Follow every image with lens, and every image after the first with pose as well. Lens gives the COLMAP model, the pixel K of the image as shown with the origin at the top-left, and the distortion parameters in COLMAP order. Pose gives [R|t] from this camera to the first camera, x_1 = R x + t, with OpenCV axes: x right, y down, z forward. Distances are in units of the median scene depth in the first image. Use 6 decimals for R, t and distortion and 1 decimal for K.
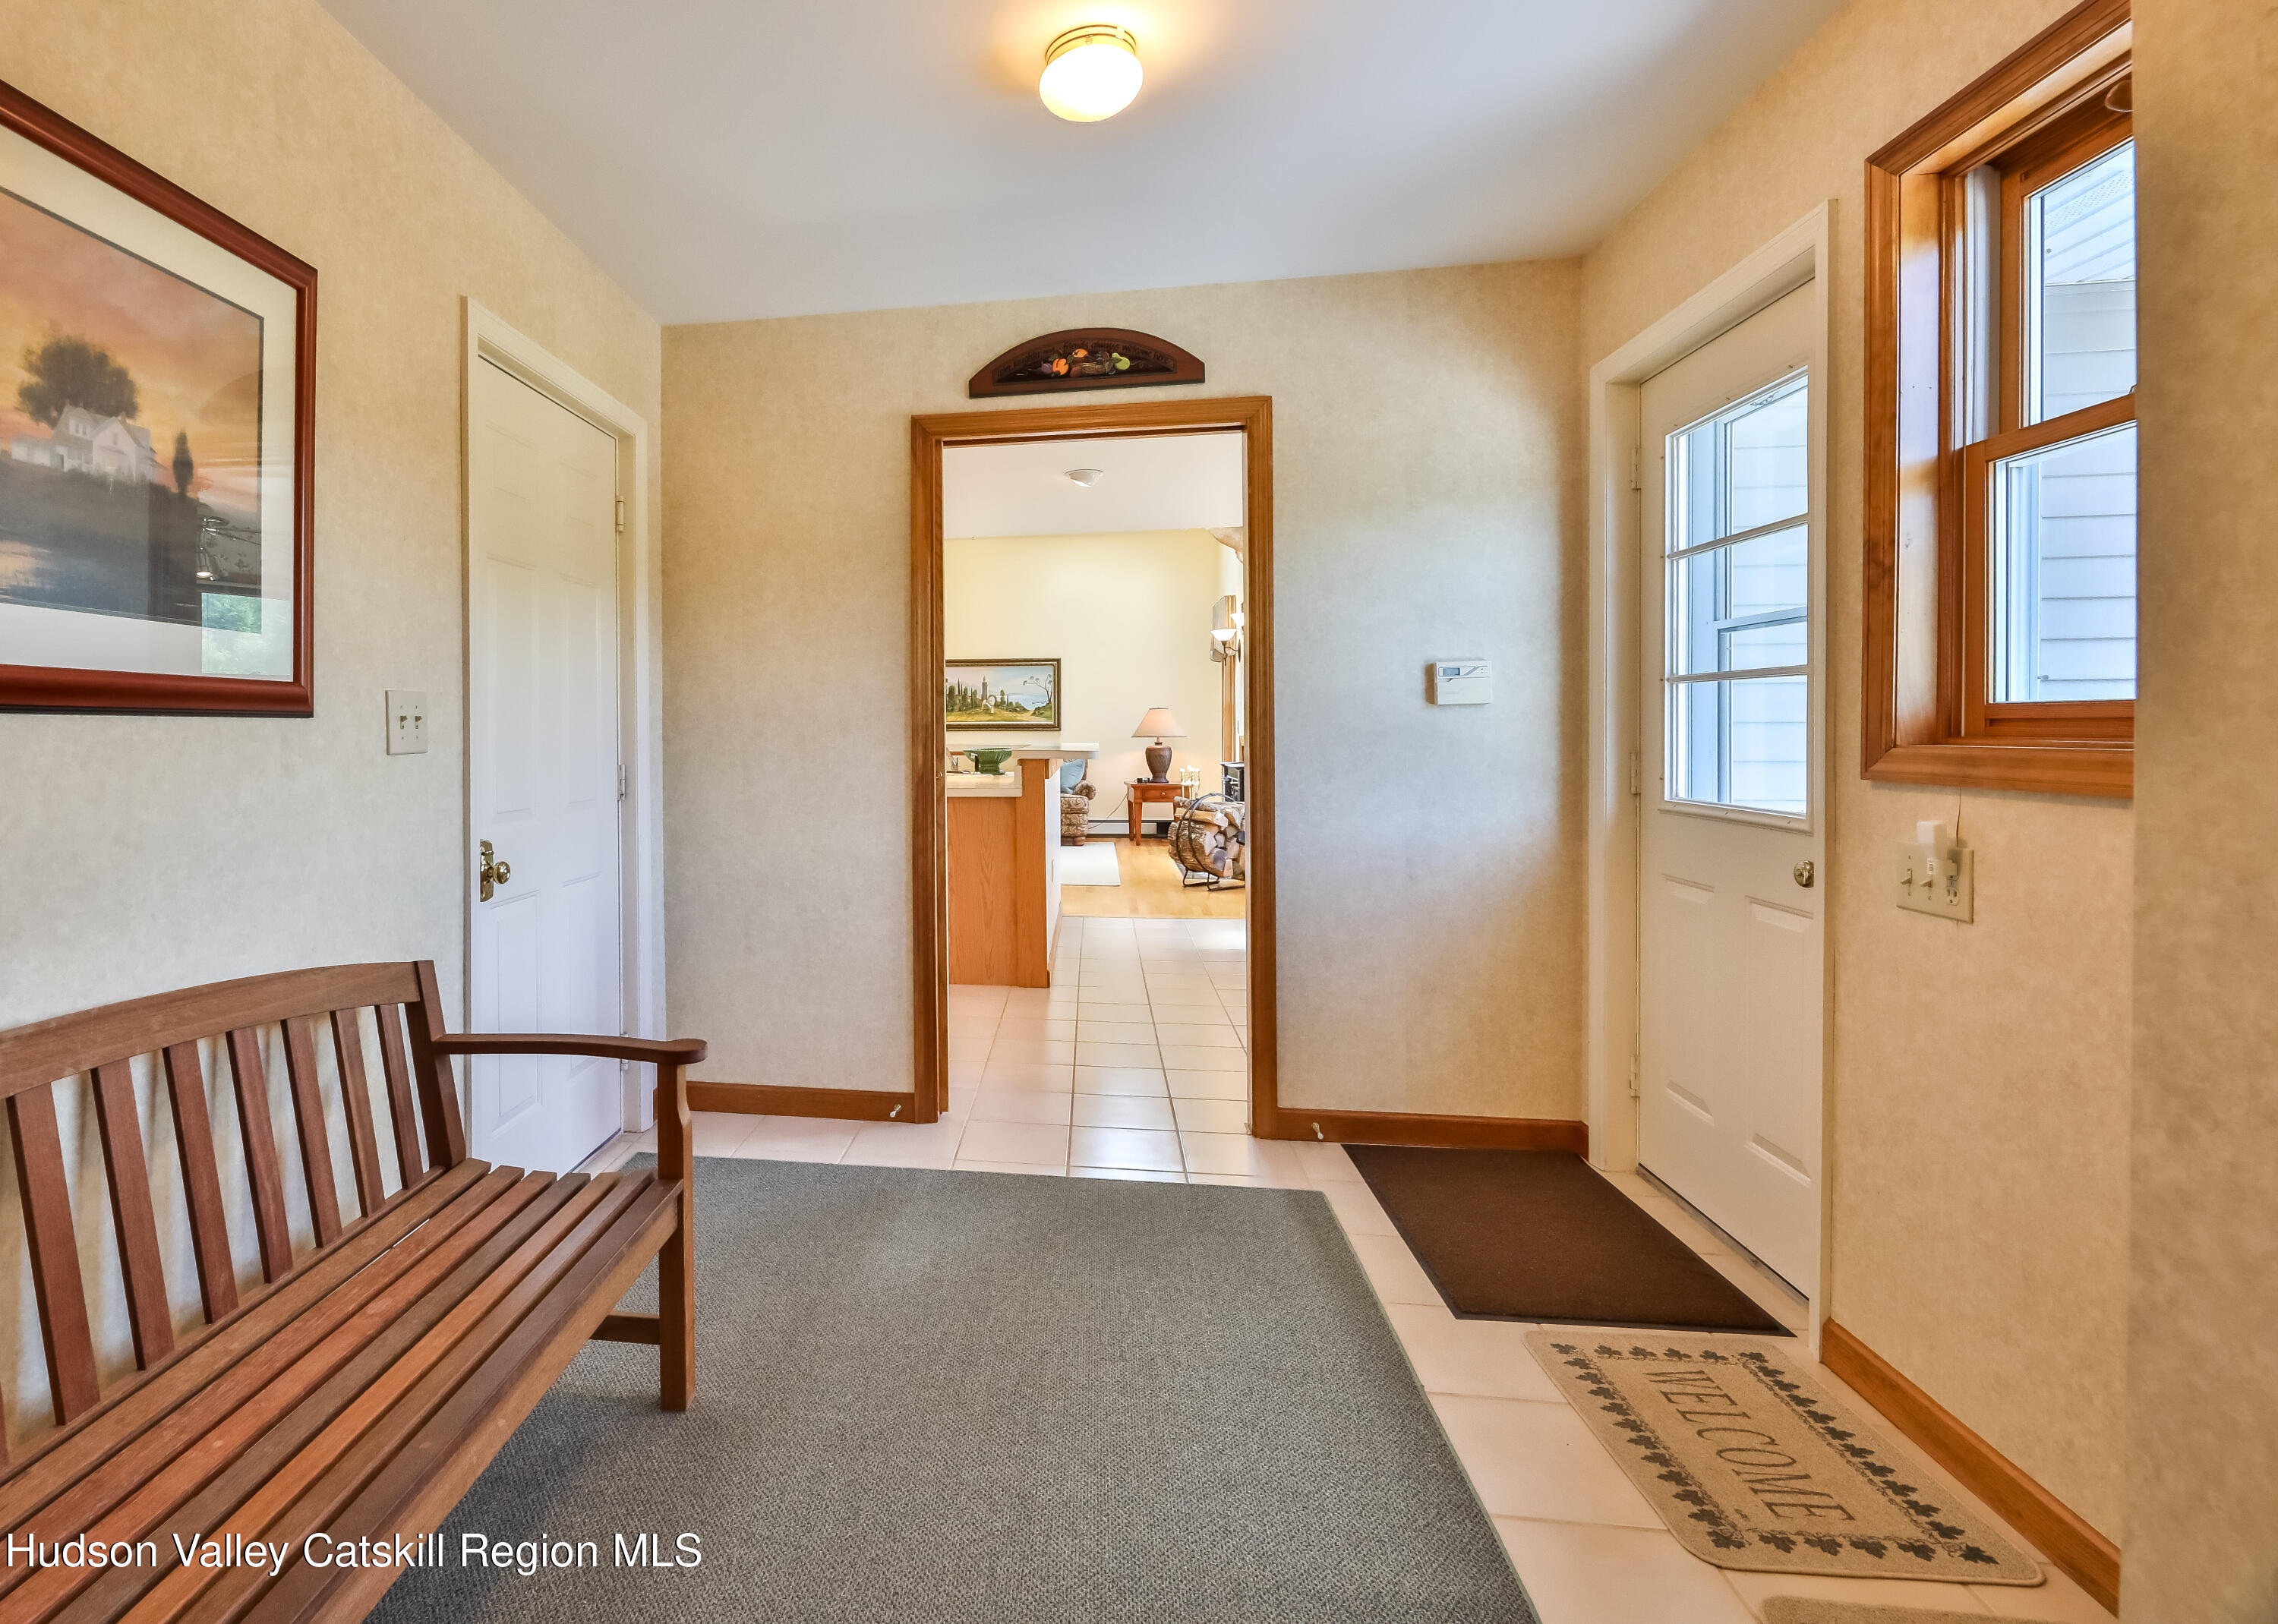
lens RADIAL K [[1064.1, 0, 910.7], [0, 1064.1, 733.0], [0, 0, 1]] dist [-0.004013, -0.000878]
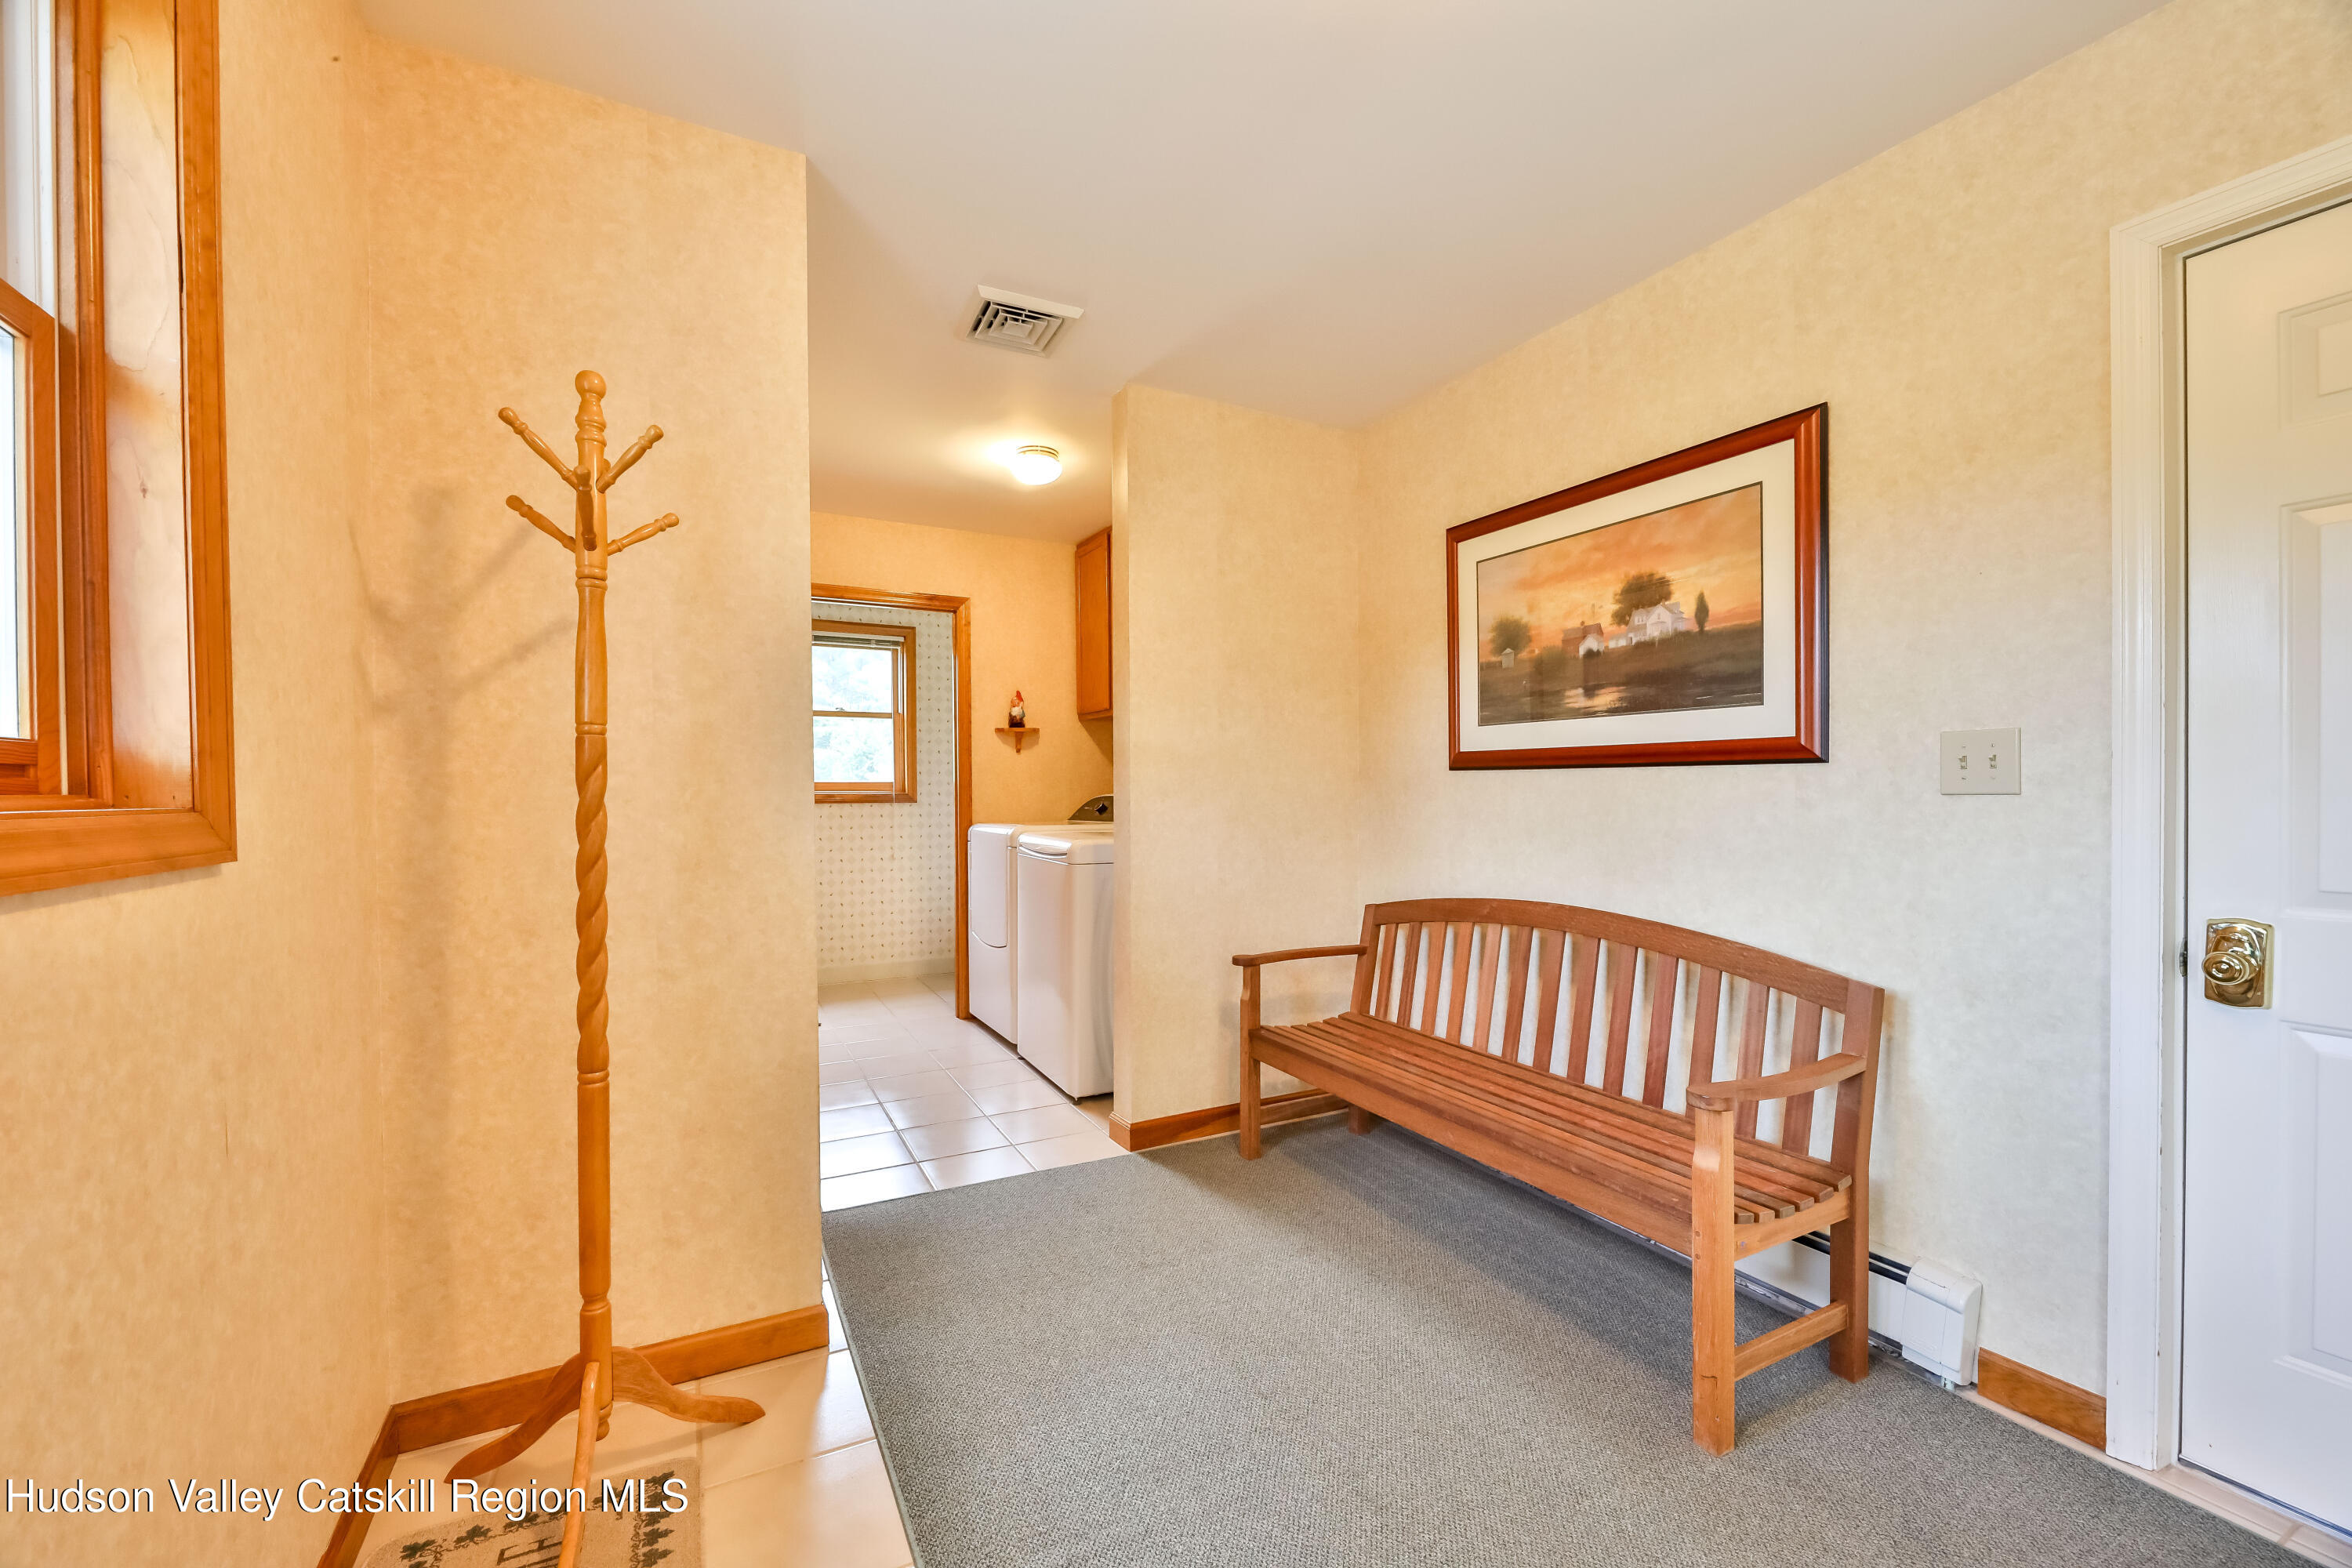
lens RADIAL K [[947.3, 0, 1177.3], [0, 947.3, 793.9], [0, 0, 1]] dist [0.003866, -0.003280]
pose [[-0.806399, 0.012345, -0.591244, 0.876743], [0.003461, 0.999863, 0.016156, 0.001376], [0.591362, 0.010982, -0.806331, 1.787700]]
